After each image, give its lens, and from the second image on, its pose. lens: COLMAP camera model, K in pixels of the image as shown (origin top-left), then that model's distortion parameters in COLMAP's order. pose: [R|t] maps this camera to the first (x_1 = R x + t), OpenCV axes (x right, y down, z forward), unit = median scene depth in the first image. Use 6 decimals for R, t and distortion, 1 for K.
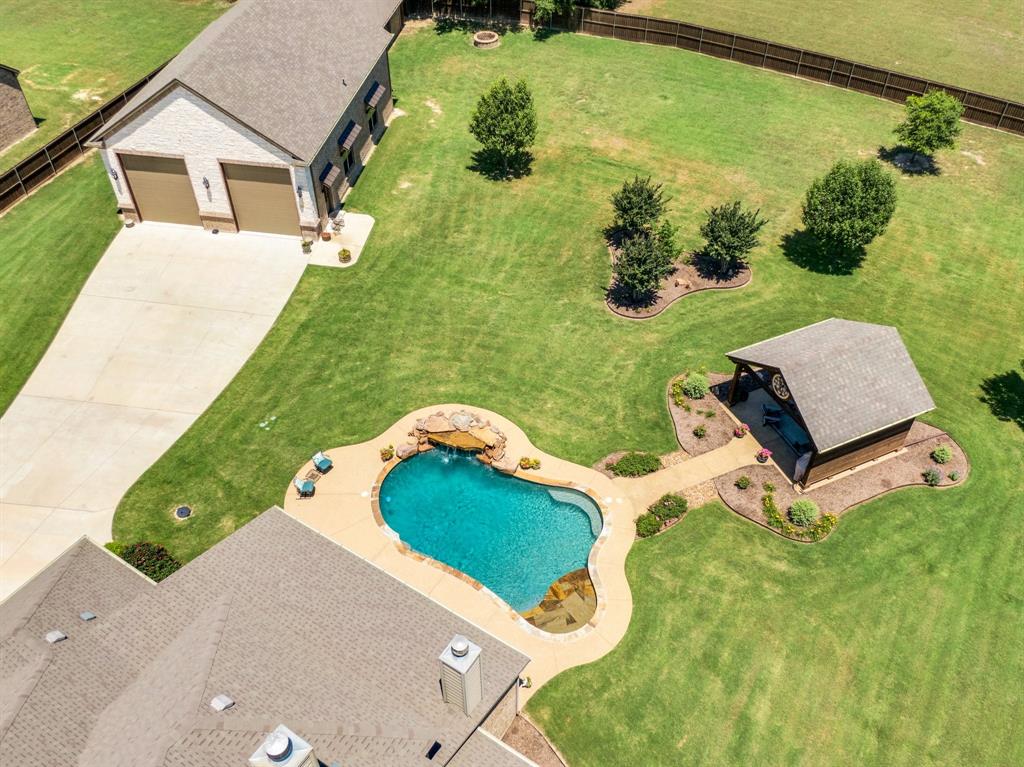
lens RADIAL K [[860.0, 0, 512.0], [0, 860.0, 383.5], [0, 0, 1]] dist [0.020291, -0.001763]
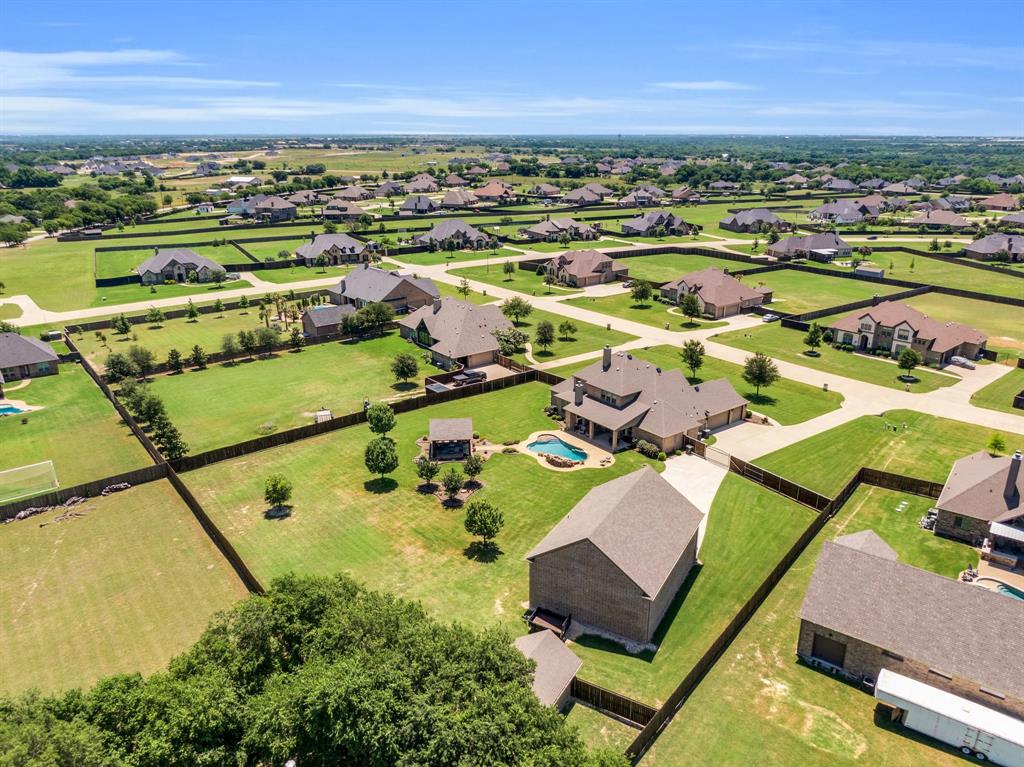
lens RADIAL K [[735.9, 0, 512.0], [0, 735.9, 383.5], [0, 0, 1]] dist [0.024726, -0.068550]
pose [[-0.942451, -0.103456, 0.317936, -0.565358], [0.237654, 0.461582, 0.854671, -1.878157], [-0.235174, 0.881044, -0.410431, 1.499121]]
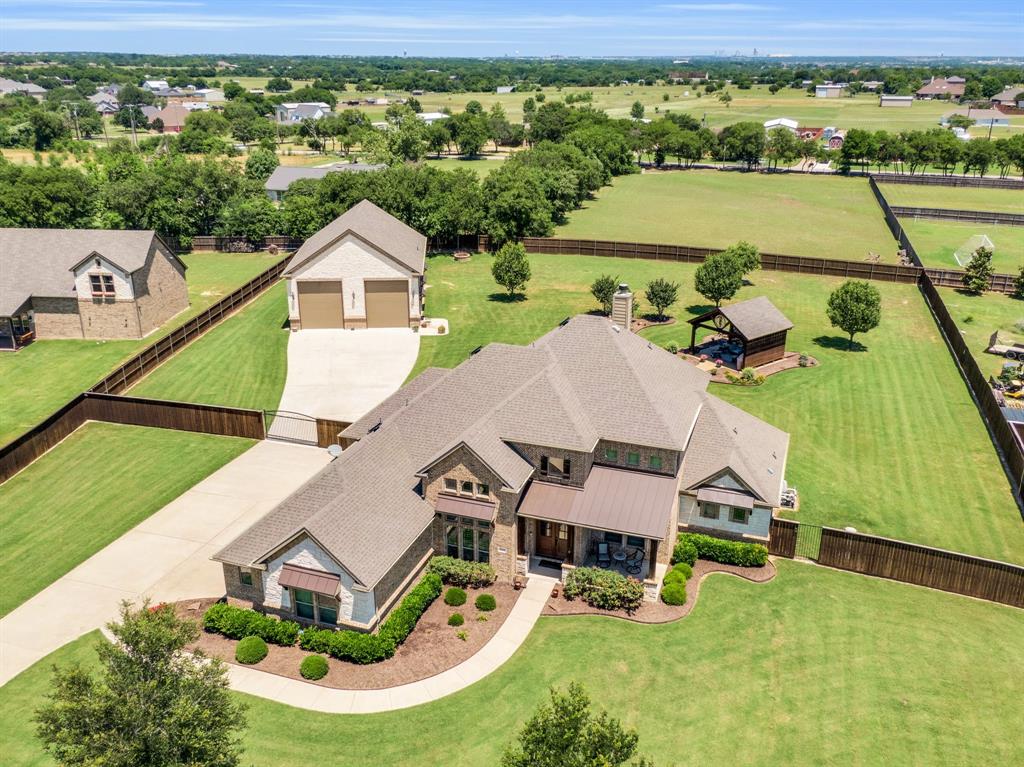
lens RADIAL K [[860.0, 0, 512.0], [0, 860.0, 383.5], [0, 0, 1]] dist [0.020291, -0.001763]
pose [[0.971480, -0.082658, 0.222250, -0.438310], [0.164191, 0.910718, -0.378990, 0.589750], [-0.171081, 0.404673, 0.898316, -0.453352]]
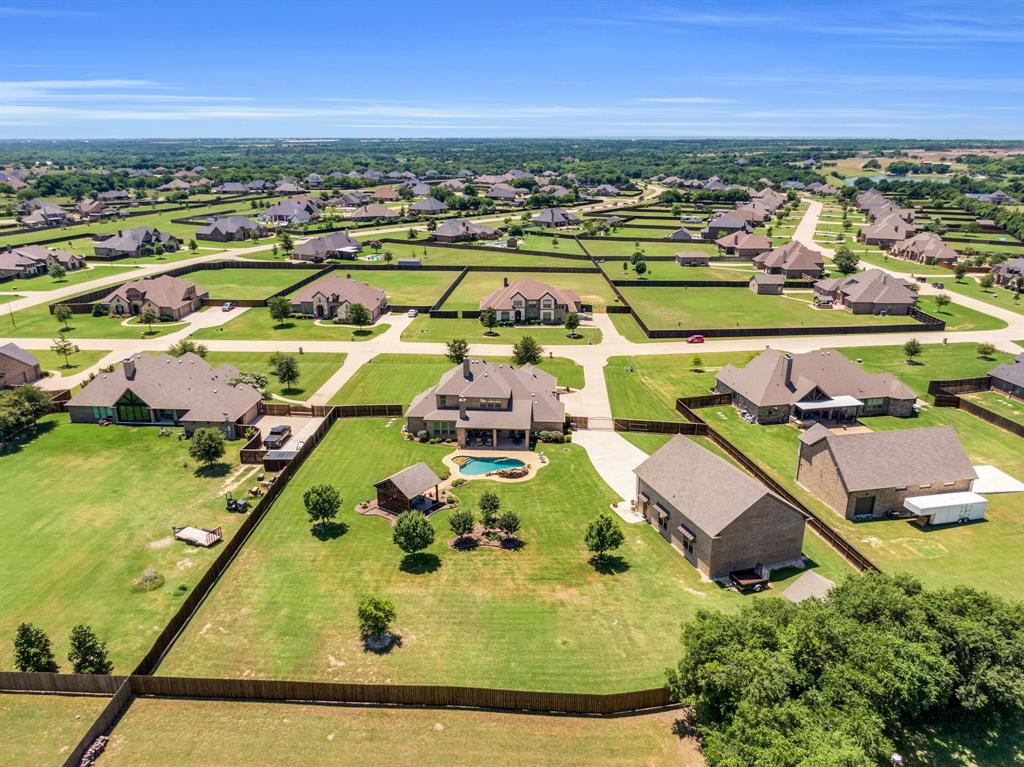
lens RADIAL K [[735.9, 0, 512.0], [0, 735.9, 383.5], [0, 0, 1]] dist [0.024726, -0.068550]
pose [[-0.867889, 0.161834, -0.469658, 0.897981], [-0.346449, 0.480377, 0.805737, -1.759386], [0.356009, 0.862002, -0.360846, 1.336374]]
